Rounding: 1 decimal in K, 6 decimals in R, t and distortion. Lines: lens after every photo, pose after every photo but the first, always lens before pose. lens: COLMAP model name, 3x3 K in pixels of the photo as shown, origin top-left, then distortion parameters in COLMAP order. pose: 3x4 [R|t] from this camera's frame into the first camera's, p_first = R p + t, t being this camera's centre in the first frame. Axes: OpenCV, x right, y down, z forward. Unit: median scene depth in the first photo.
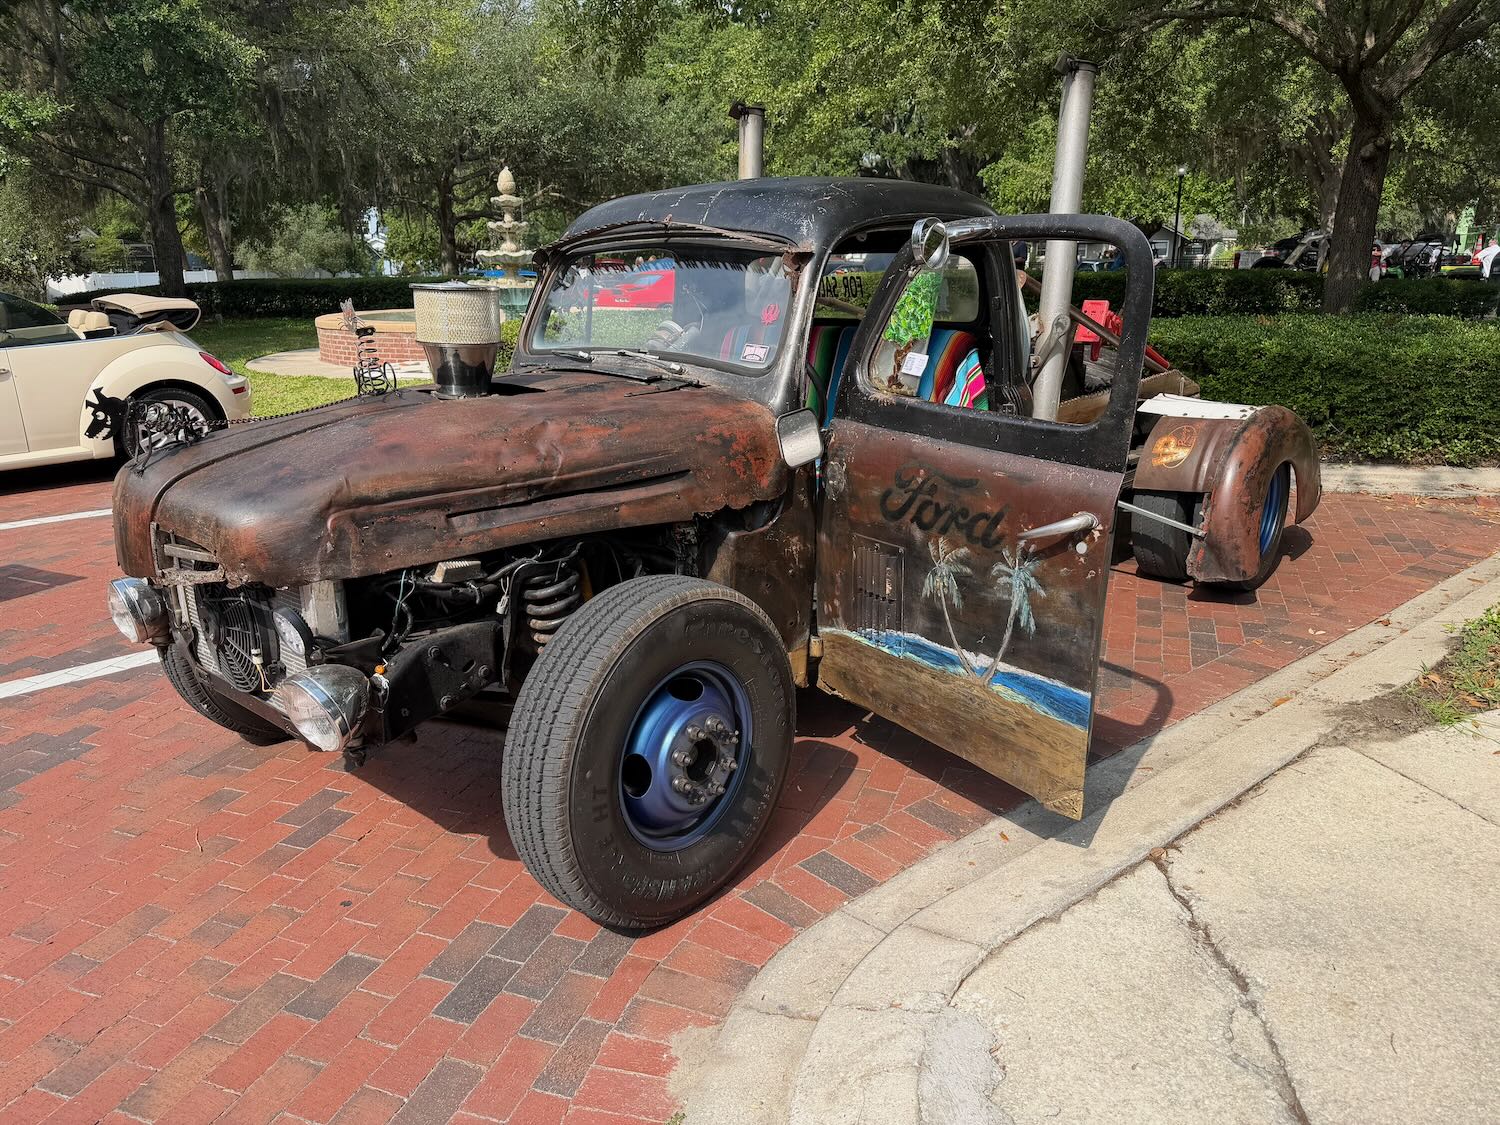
lens RADIAL K [[1003.1, 0, 763.6], [0, 1003.1, 562.2], [0, 0, 1]] dist [-0.012699, -0.003271]
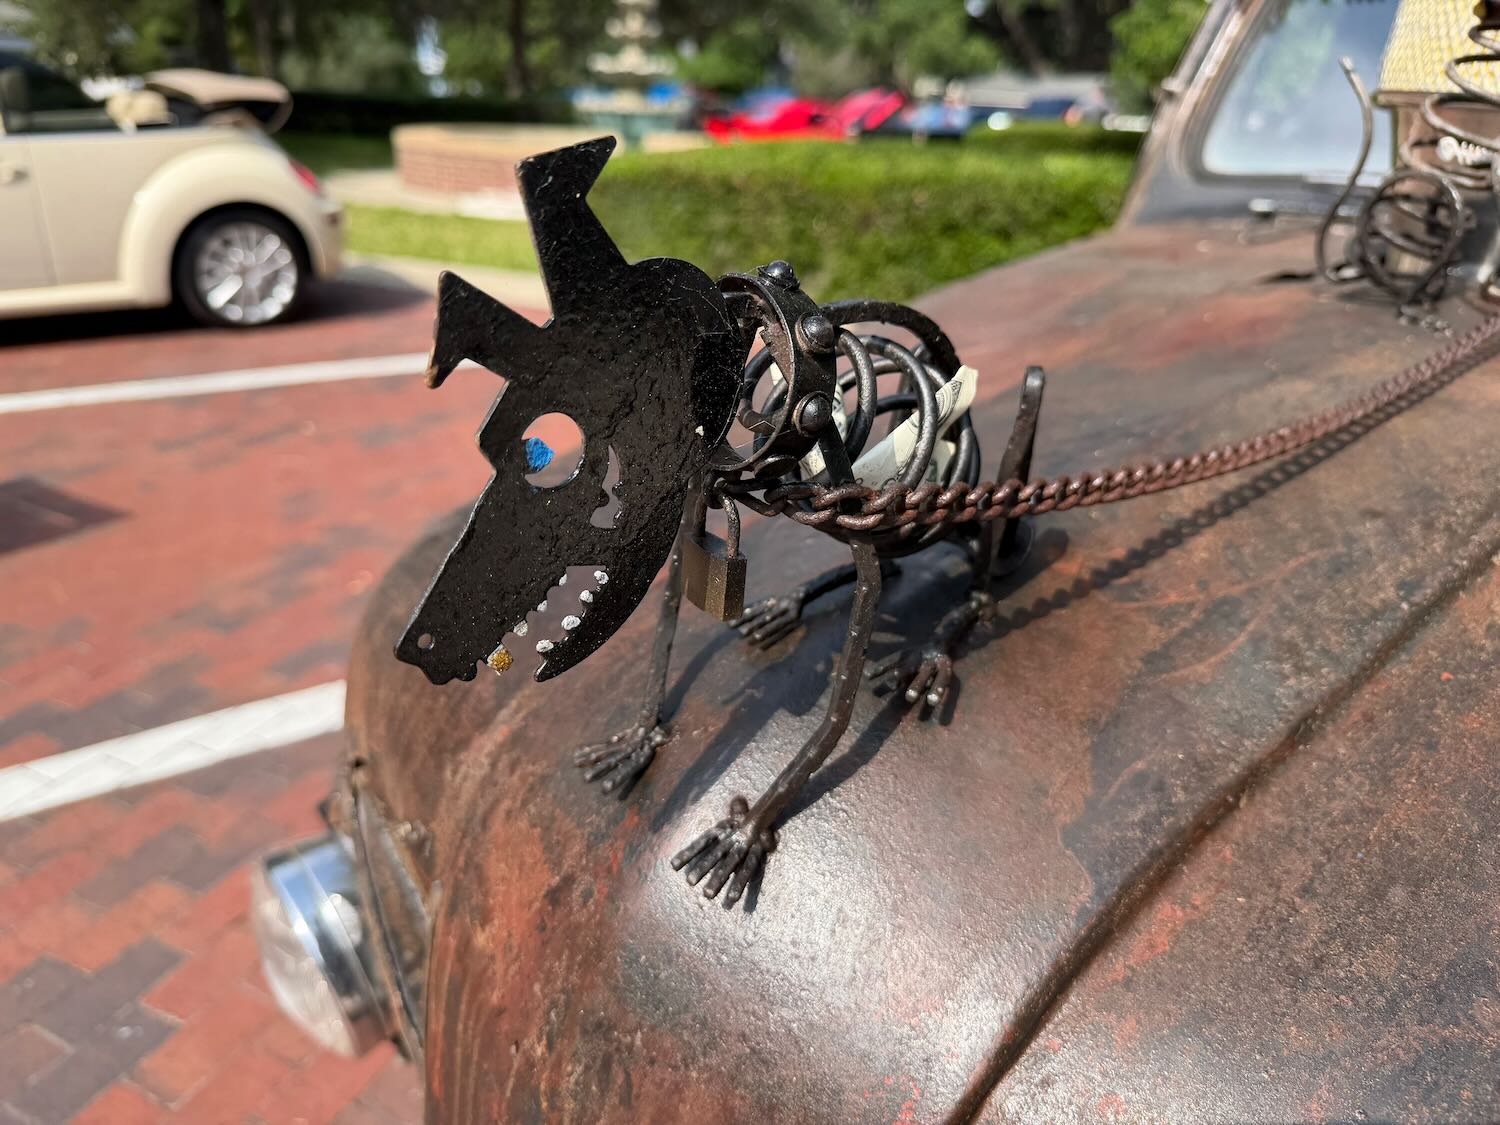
lens RADIAL K [[1051.3, 0, 750.0], [0, 1051.3, 562.5], [0, 0, 1]] dist [-0.030125, -0.002088]
pose [[0.995353, 0.084970, -0.045295, -0.196241], [-0.079182, 0.989962, 0.117069, -0.045675], [0.054788, -0.112939, 0.992090, 0.276453]]
